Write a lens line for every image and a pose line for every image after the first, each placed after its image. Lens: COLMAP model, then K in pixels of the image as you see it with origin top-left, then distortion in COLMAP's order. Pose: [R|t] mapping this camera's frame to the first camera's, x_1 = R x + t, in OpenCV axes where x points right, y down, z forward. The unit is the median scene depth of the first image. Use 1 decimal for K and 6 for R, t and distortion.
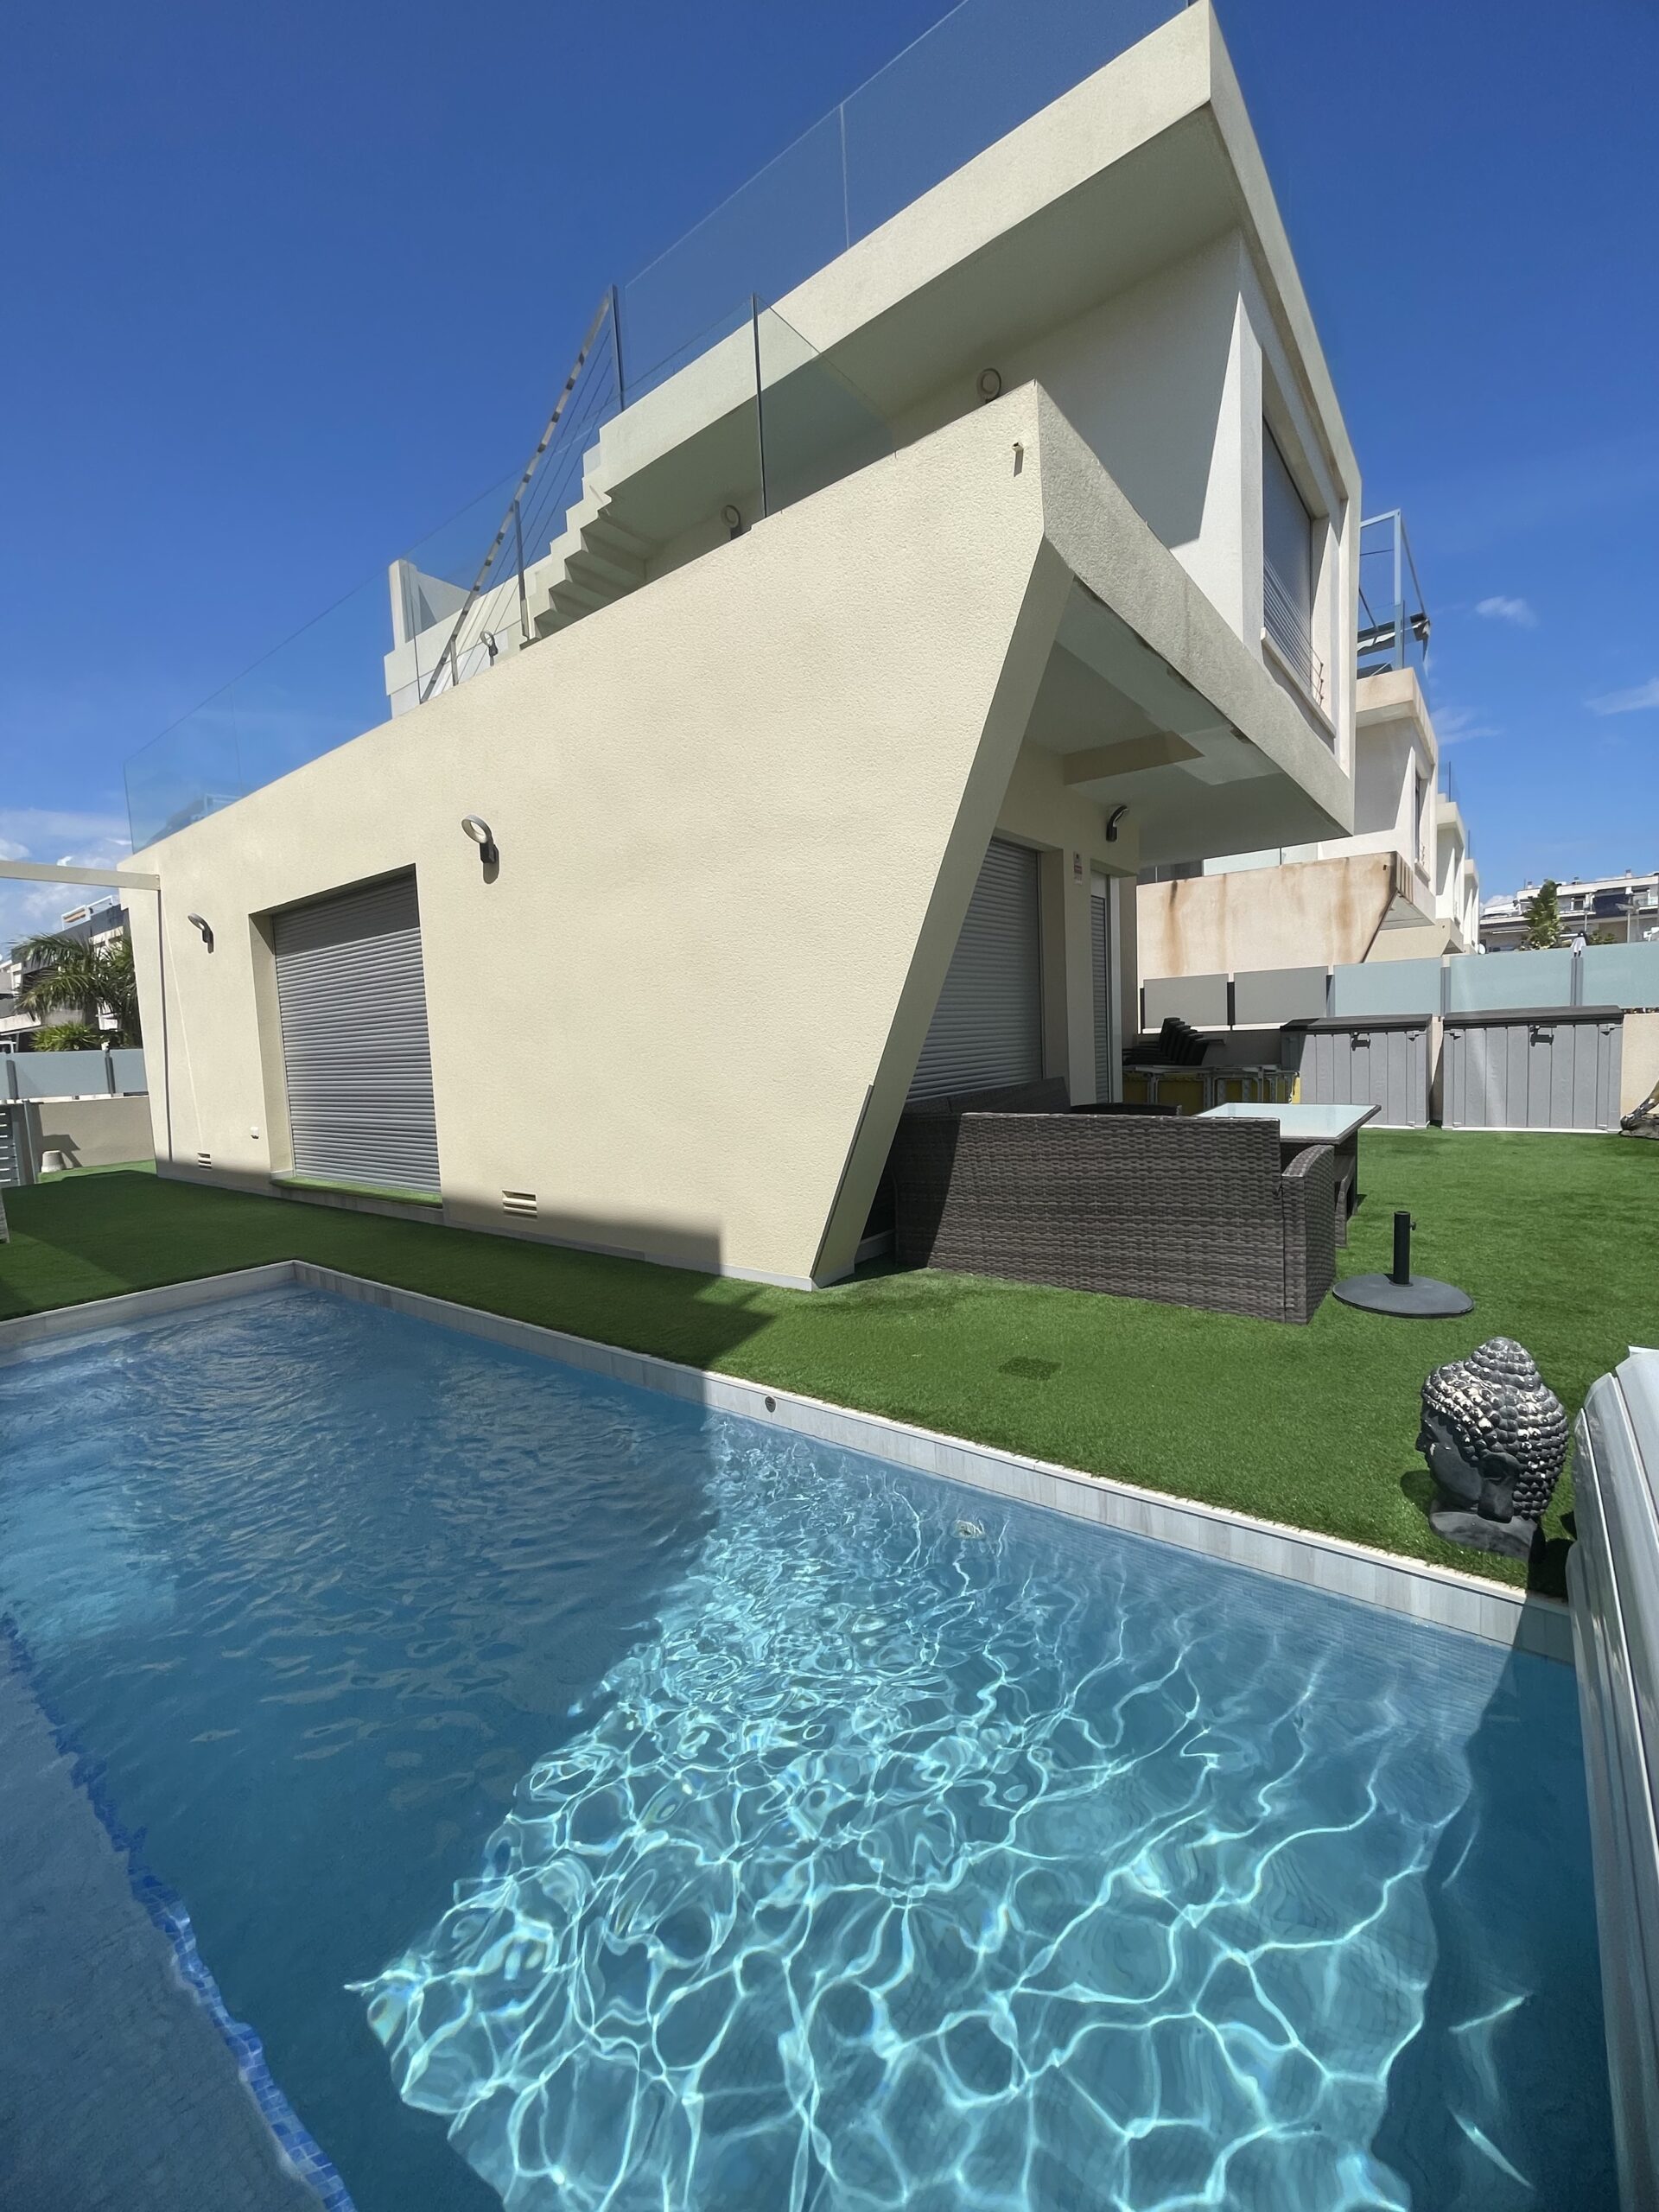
lens RADIAL K [[895.2, 0, 825.4], [0, 895.2, 1107.5], [0, 0, 1]] dist [-0.006716, 0.004224]
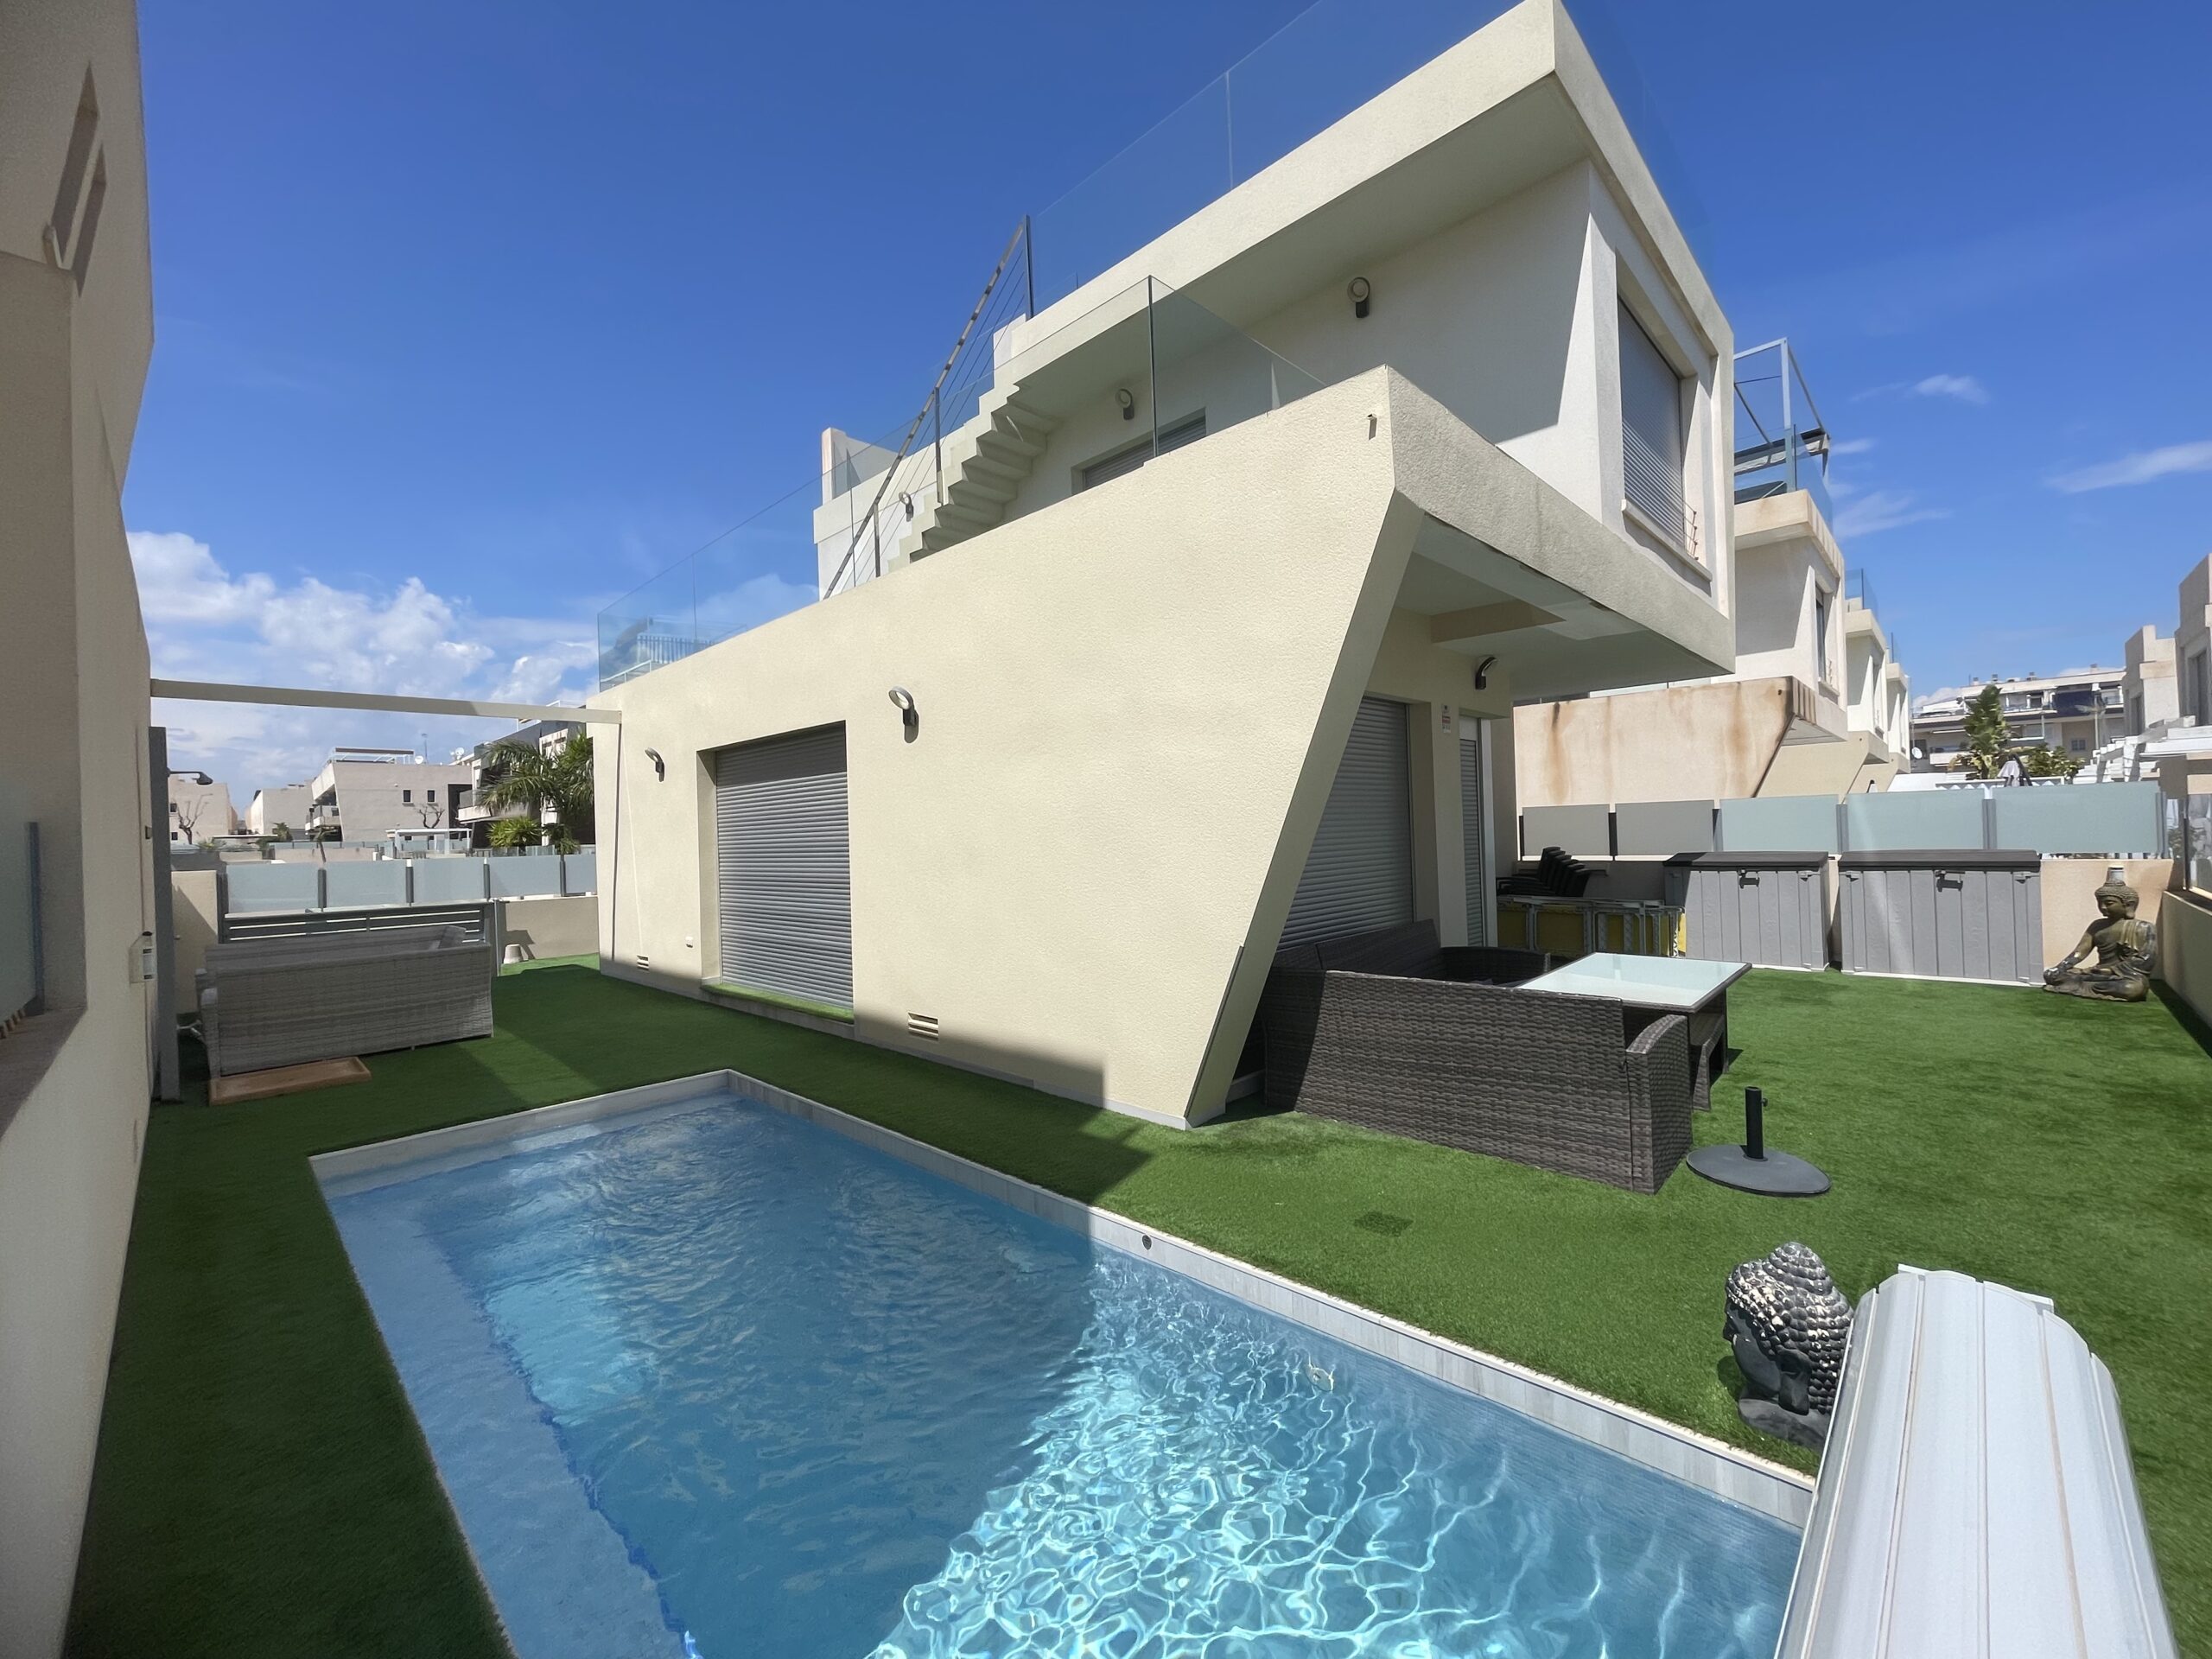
lens RADIAL K [[894.4, 0, 1102.3], [0, 894.4, 828.3], [0, 0, 1]] dist [-0.001504, 0.000958]
pose [[0.993423, 0.014713, -0.113550, 0.002312], [-0.023684, 0.996667, -0.078064, -0.072024], [0.112023, 0.080240, 0.990461, -0.121129]]
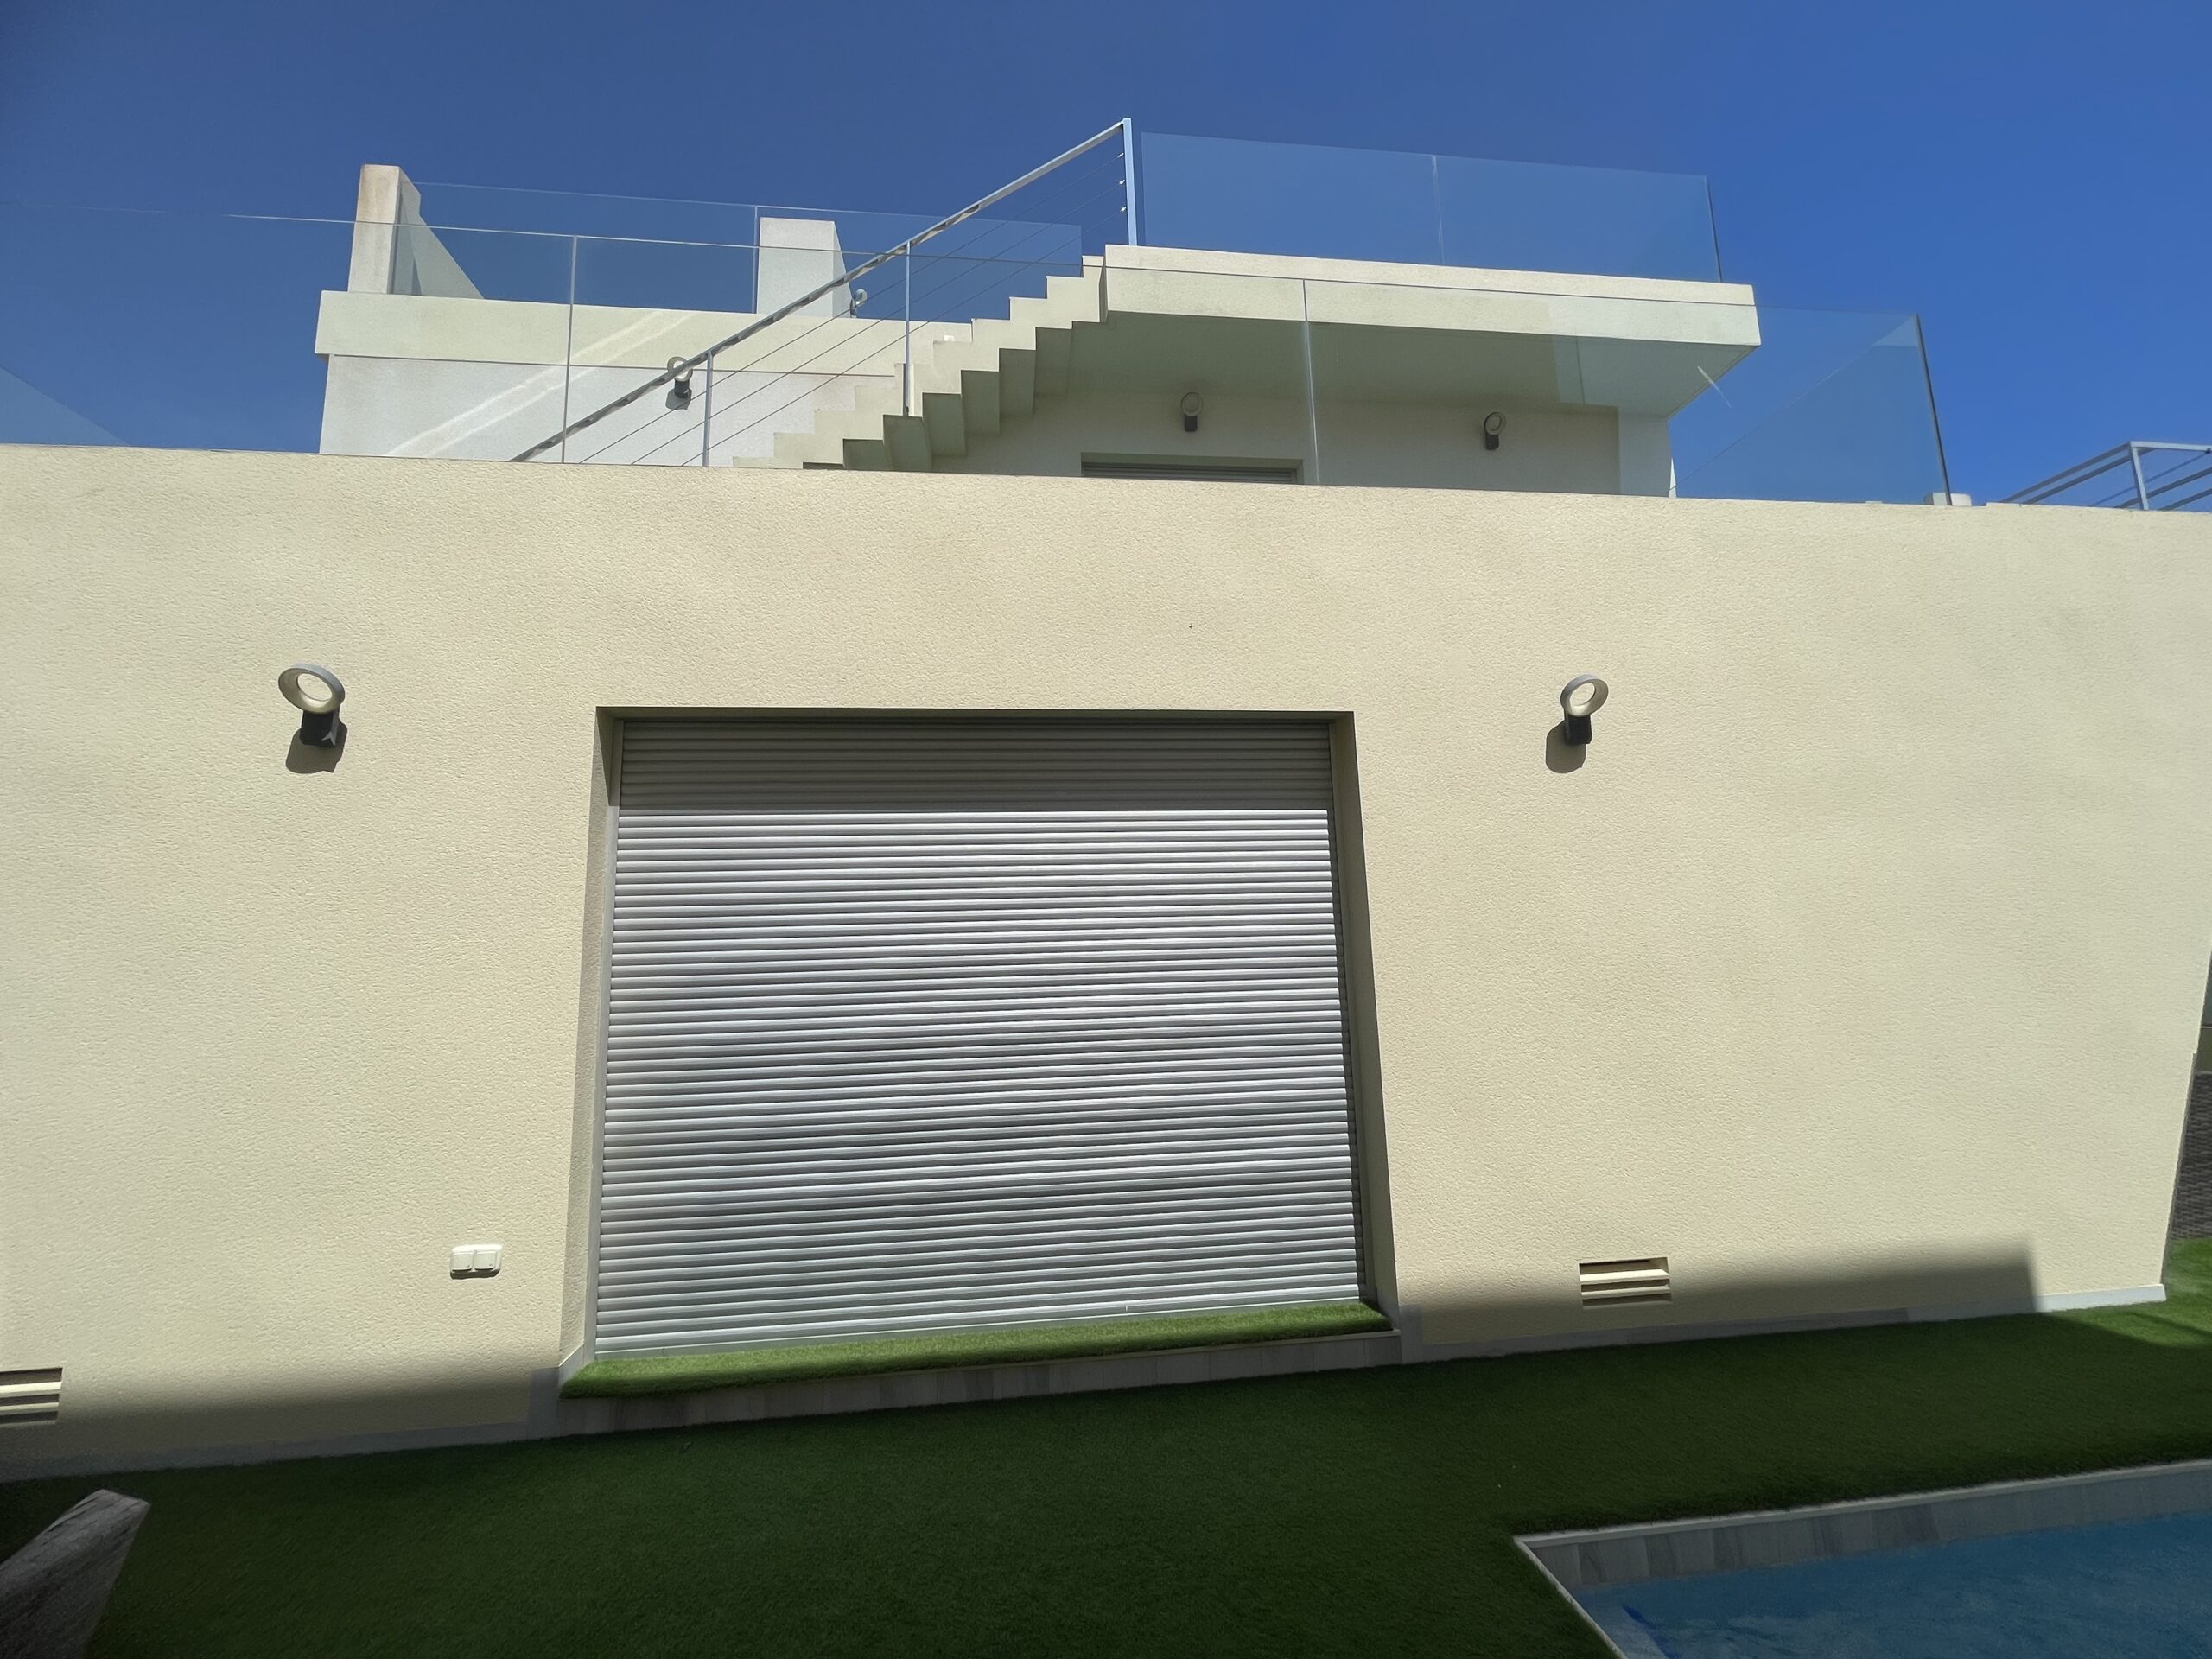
lens RADIAL K [[893.0, 0, 1103.3], [0, 893.0, 829.0], [0, 0, 1]] dist [-0.000045, -0.000309]
pose [[0.718282, 0.127504, 0.683970, -1.339625], [0.048370, 0.971534, -0.231908, -0.086643], [-0.694069, 0.199659, 0.691668, 0.974828]]
